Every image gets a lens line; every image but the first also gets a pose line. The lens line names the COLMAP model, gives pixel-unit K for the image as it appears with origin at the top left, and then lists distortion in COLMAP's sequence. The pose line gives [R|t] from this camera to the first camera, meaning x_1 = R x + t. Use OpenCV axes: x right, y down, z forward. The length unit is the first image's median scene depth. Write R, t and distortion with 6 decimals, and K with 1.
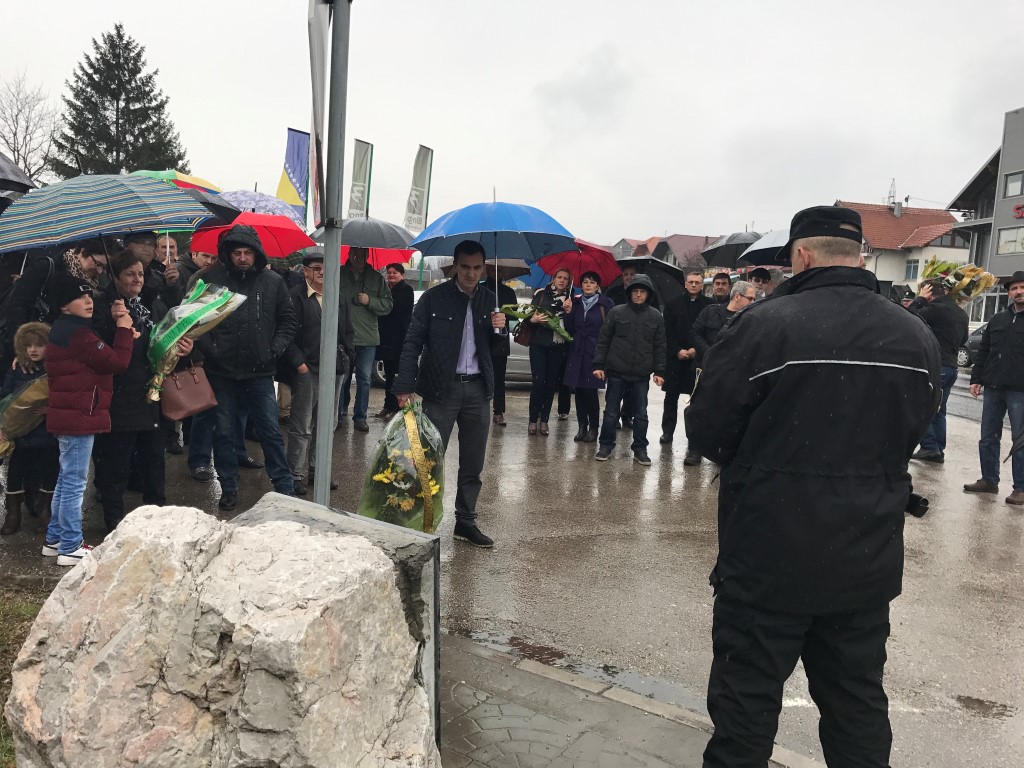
lens RADIAL K [[852.3, 0, 534.6], [0, 852.3, 369.6], [0, 0, 1]] dist [-0.060981, 0.087129]
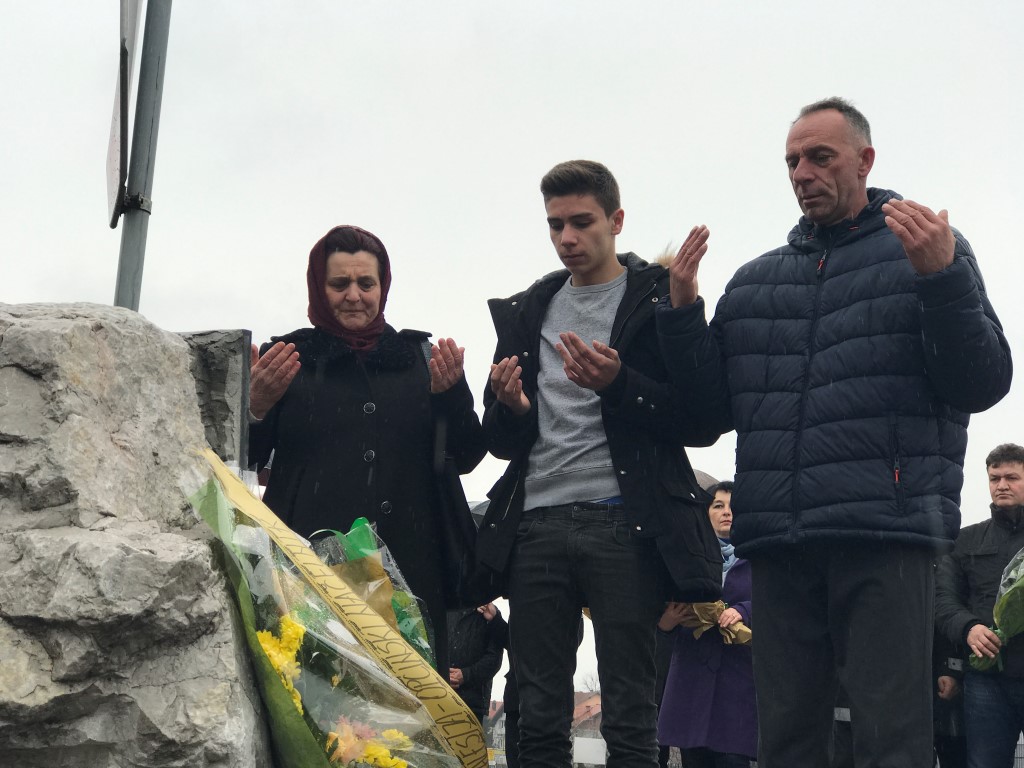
lens RADIAL K [[1661.0, 0, 512.0], [0, 1661.0, 384.0], [0, 0, 1]] dist [0.069753, 0.026230]
pose [[0.999894, -0.012941, -0.006619, 0.156726], [0.010138, 0.947233, -0.320386, 0.861263], [0.010415, 0.320285, 0.947264, -0.480721]]
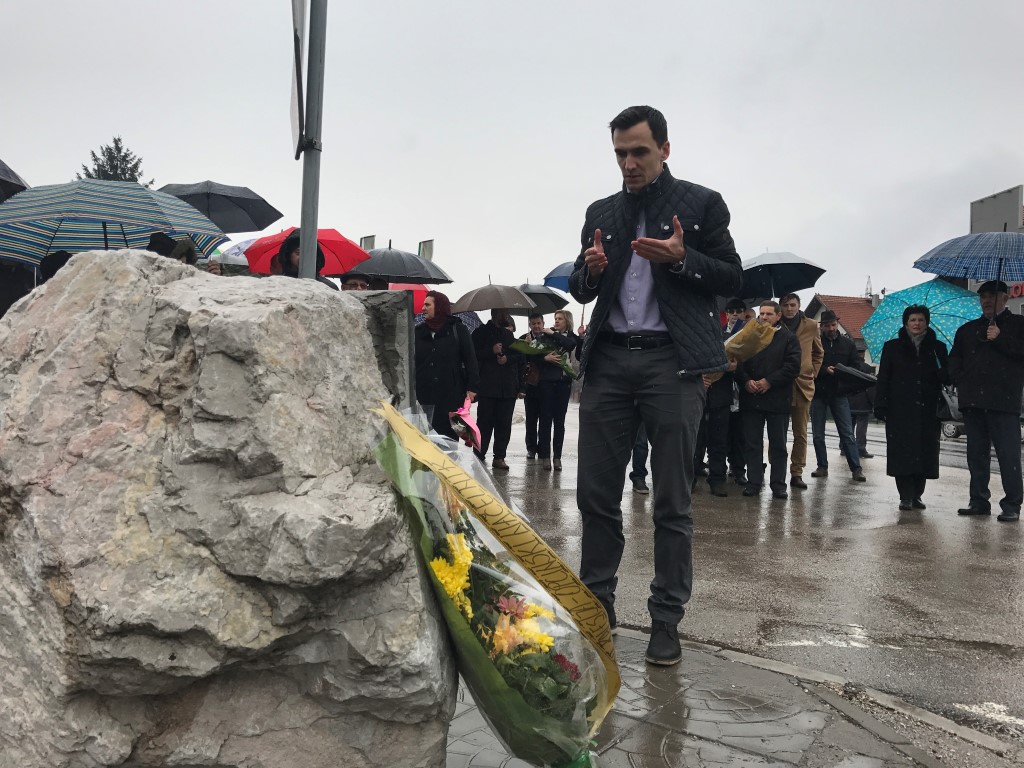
lens RADIAL K [[839.4, 0, 512.0], [0, 839.4, 384.0], [0, 0, 1]] dist [0.036243, -0.008225]
pose [[0.999507, -0.027681, -0.014839, 0.012587], [0.025898, 0.993683, -0.109193, 0.486168], [0.017768, 0.108755, 0.993910, 0.081606]]
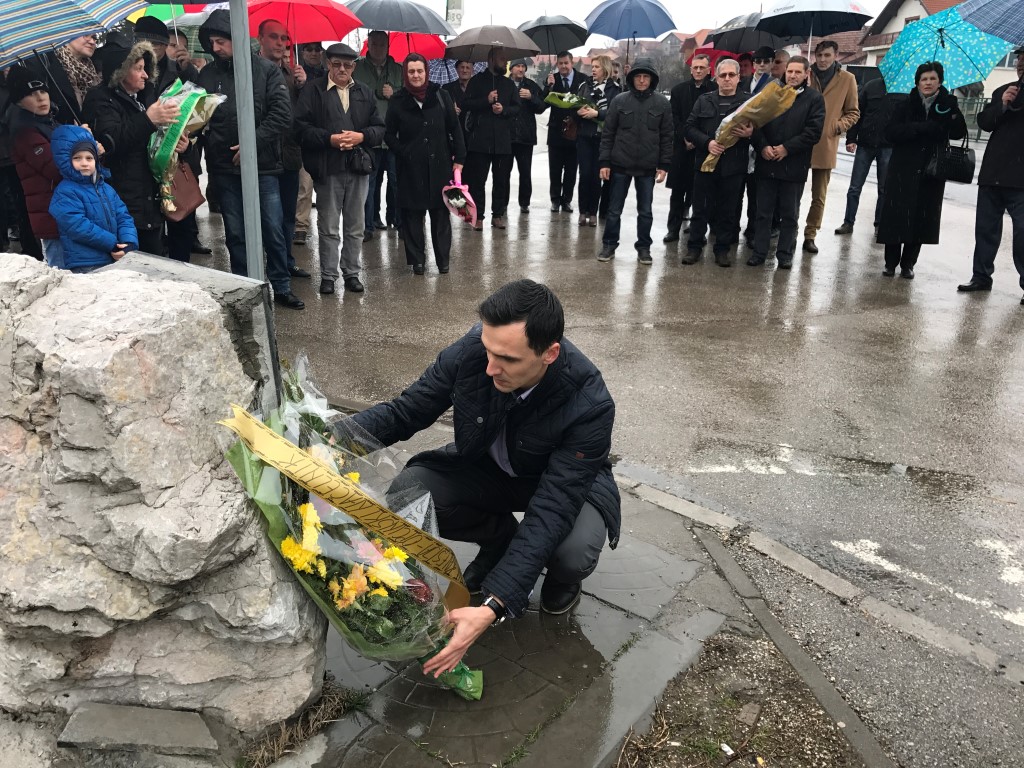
lens RADIAL K [[859.0, 0, 515.0], [0, 859.0, 387.1], [0, 0, 1]] dist [0.017710, 0.022803]
pose [[0.997026, -0.007615, -0.076693, 0.316016], [0.025229, 0.972530, 0.231406, 0.102902], [0.072824, -0.232653, 0.969830, -0.027094]]
